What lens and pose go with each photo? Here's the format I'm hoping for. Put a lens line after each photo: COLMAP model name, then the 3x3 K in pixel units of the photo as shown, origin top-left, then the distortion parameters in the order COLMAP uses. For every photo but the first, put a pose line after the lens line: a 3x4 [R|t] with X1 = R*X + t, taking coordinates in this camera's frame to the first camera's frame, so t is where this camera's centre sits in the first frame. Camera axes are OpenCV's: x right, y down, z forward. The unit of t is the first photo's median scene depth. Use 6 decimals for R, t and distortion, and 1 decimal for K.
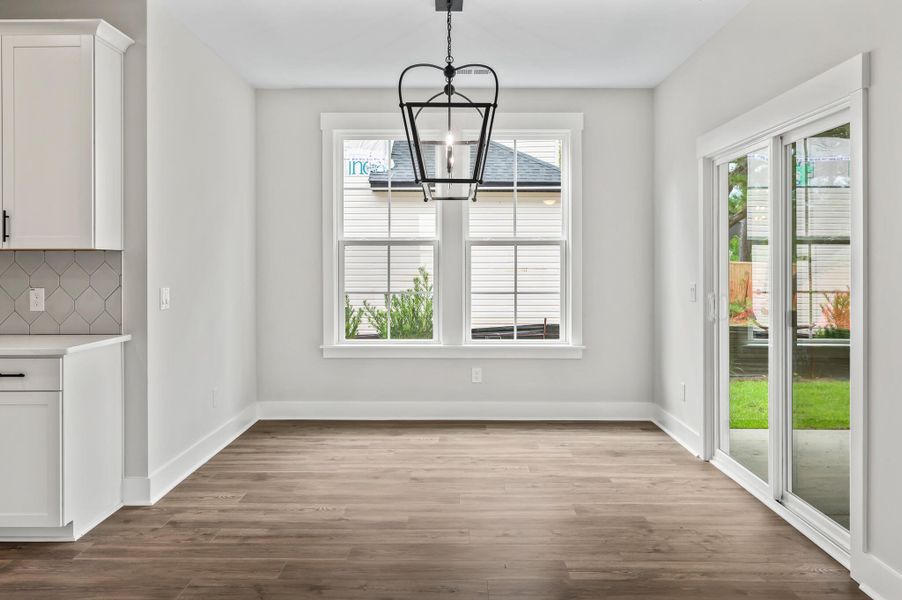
lens RADIAL K [[728.9, 0, 452.1], [0, 728.9, 260.9], [0, 0, 1]] dist [-0.003606, -0.000859]
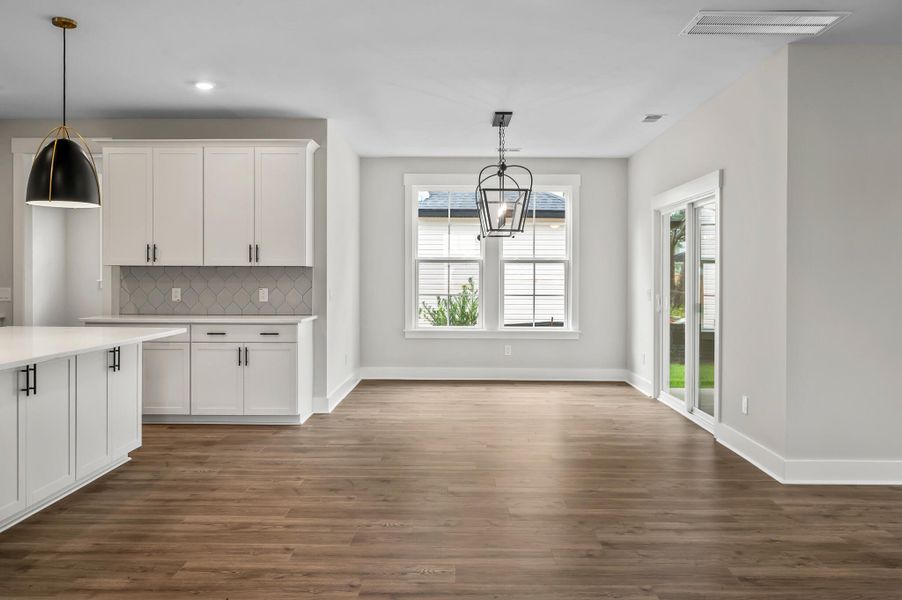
lens RADIAL K [[702.1, 0, 449.3], [0, 702.1, 276.9], [0, 0, 1]] dist [-0.003451, -0.005561]
pose [[0.999905, 0.004525, -0.013010, -0.075348], [-0.004450, 0.999973, 0.005769, -0.001120], [0.013036, -0.005710, 0.999899, -0.482780]]
